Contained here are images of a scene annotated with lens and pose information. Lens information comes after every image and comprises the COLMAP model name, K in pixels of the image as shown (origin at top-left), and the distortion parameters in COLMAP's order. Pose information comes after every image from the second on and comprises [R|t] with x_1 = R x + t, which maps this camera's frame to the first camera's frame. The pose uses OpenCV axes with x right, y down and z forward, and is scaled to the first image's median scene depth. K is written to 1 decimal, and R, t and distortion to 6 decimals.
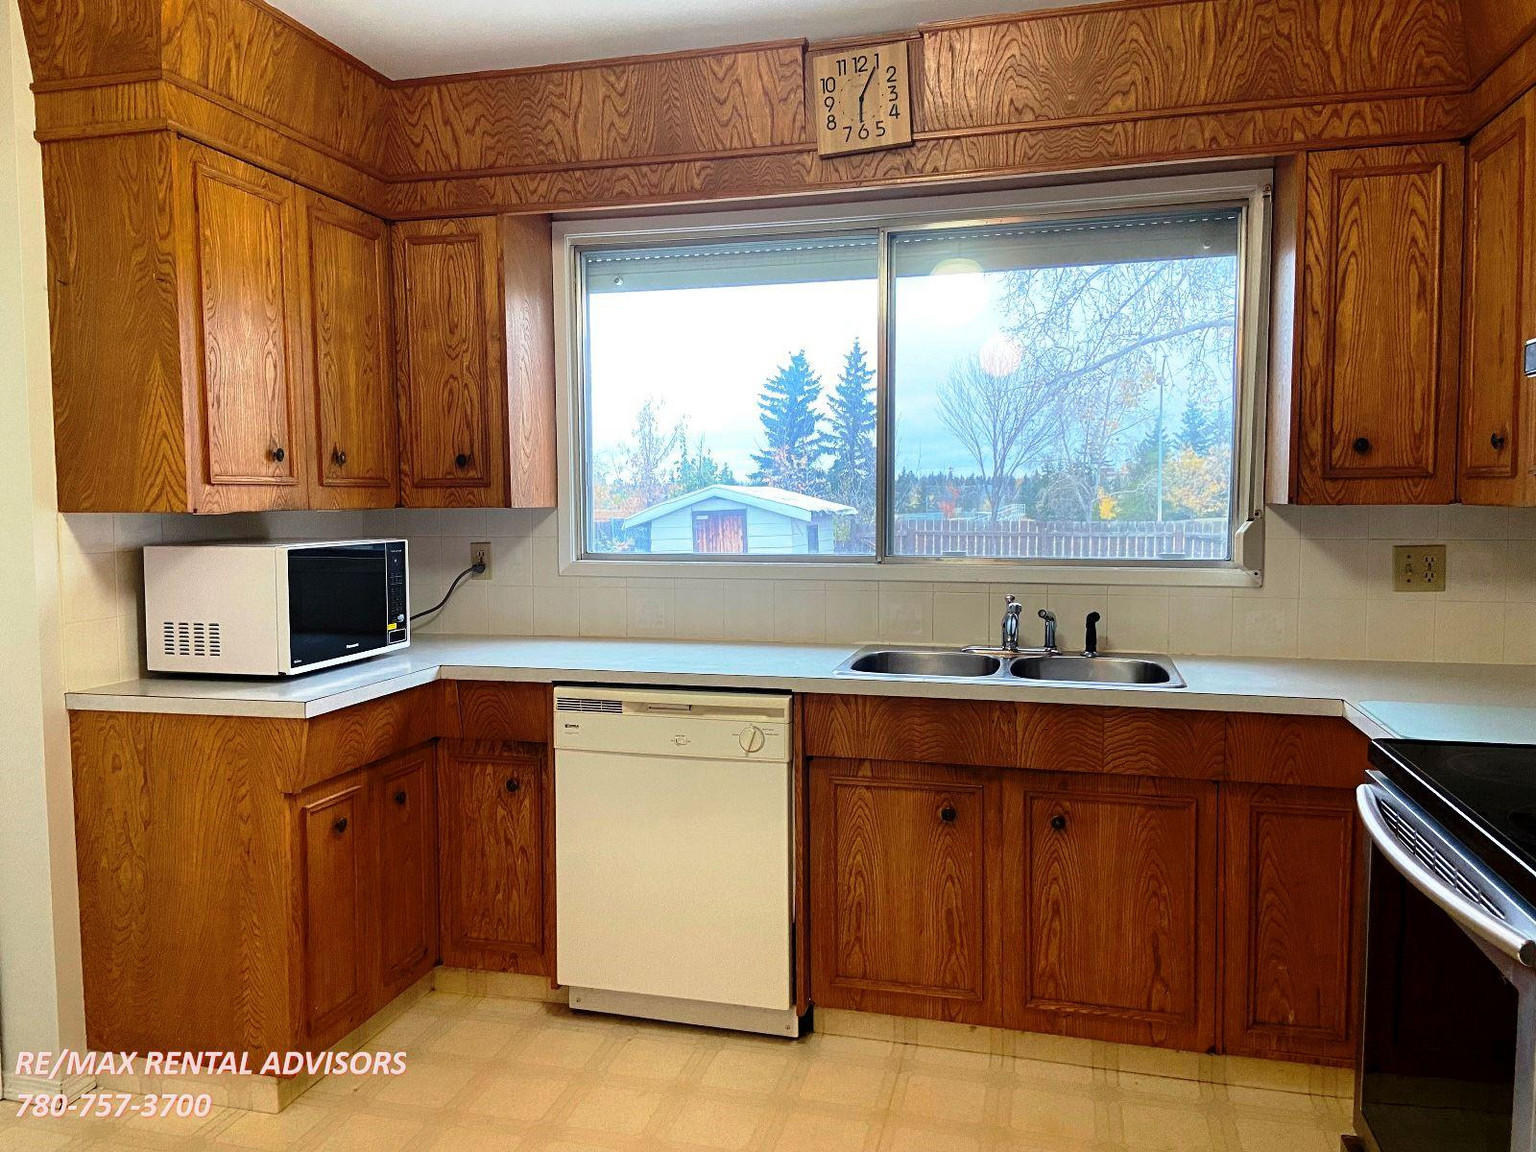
lens RADIAL K [[1147.8, 0, 747.6], [0, 1147.8, 578.2], [0, 0, 1]] dist [0.126056, -0.166671]
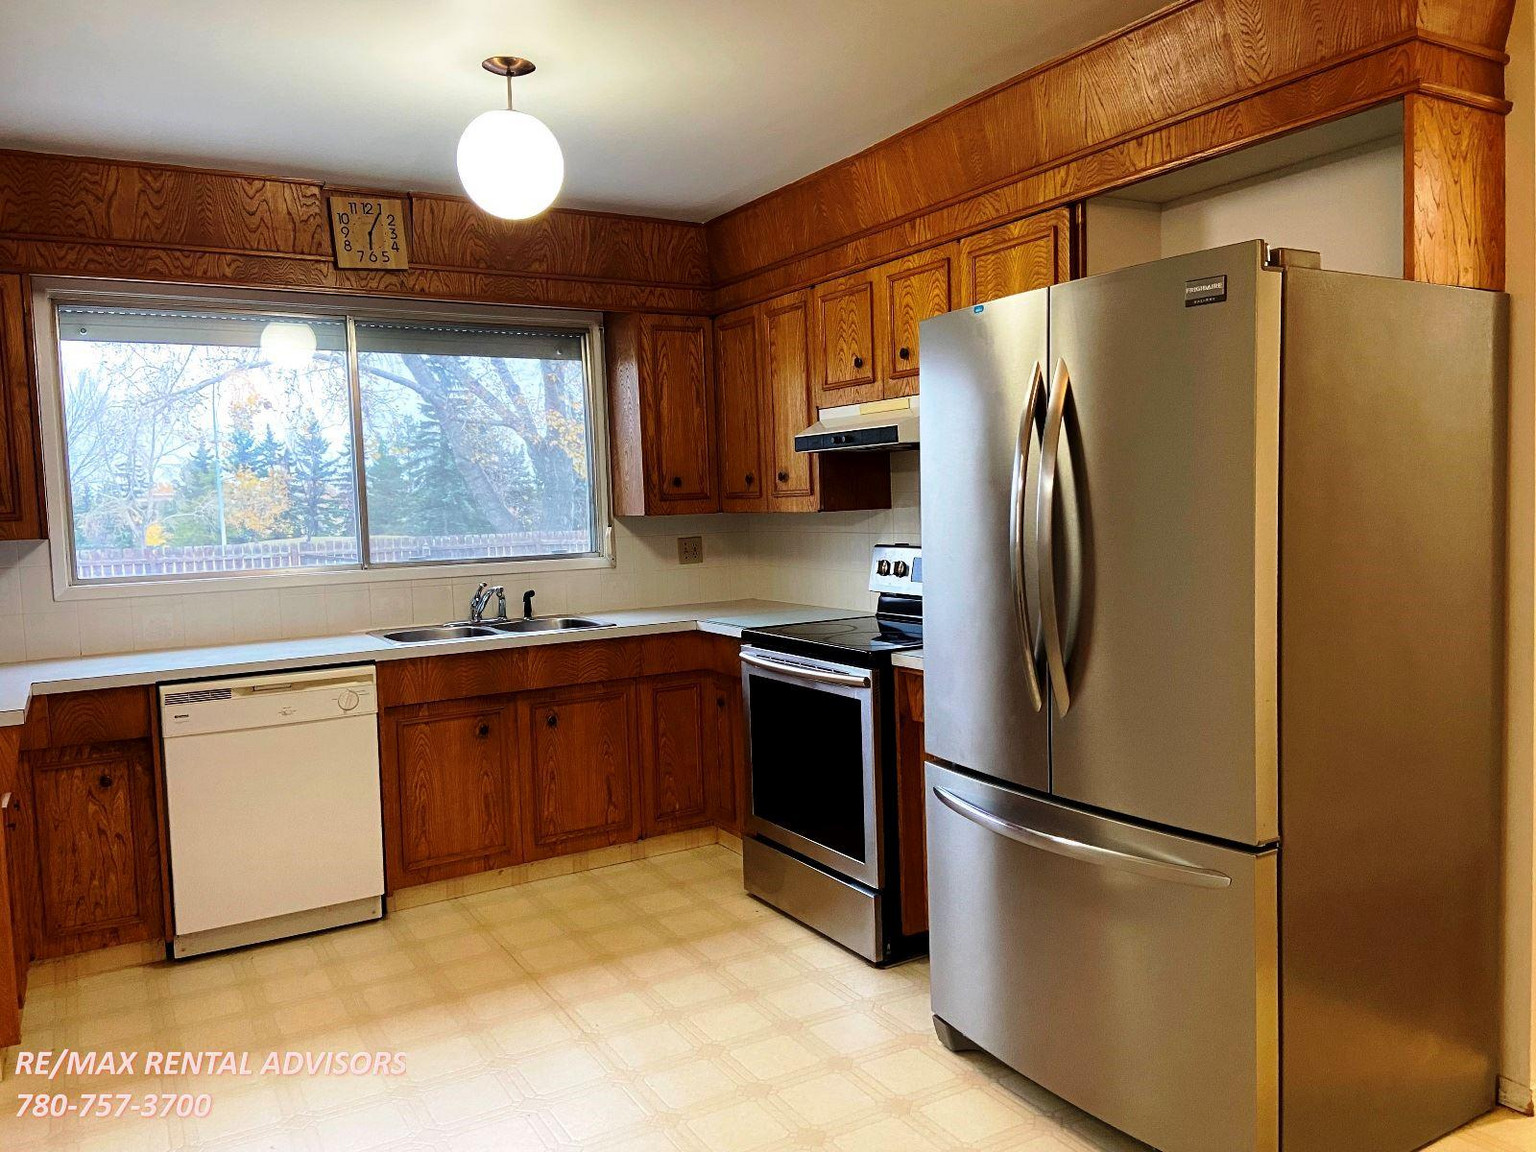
lens RADIAL K [[1147.8, 0, 747.6], [0, 1147.8, 578.2], [0, 0, 1]] dist [0.126056, -0.166671]
pose [[0.708941, -0.067979, 0.701984, -0.588933], [0.080903, 0.996612, 0.014805, 0.015133], [-0.700612, 0.046297, 0.712039, -0.288341]]
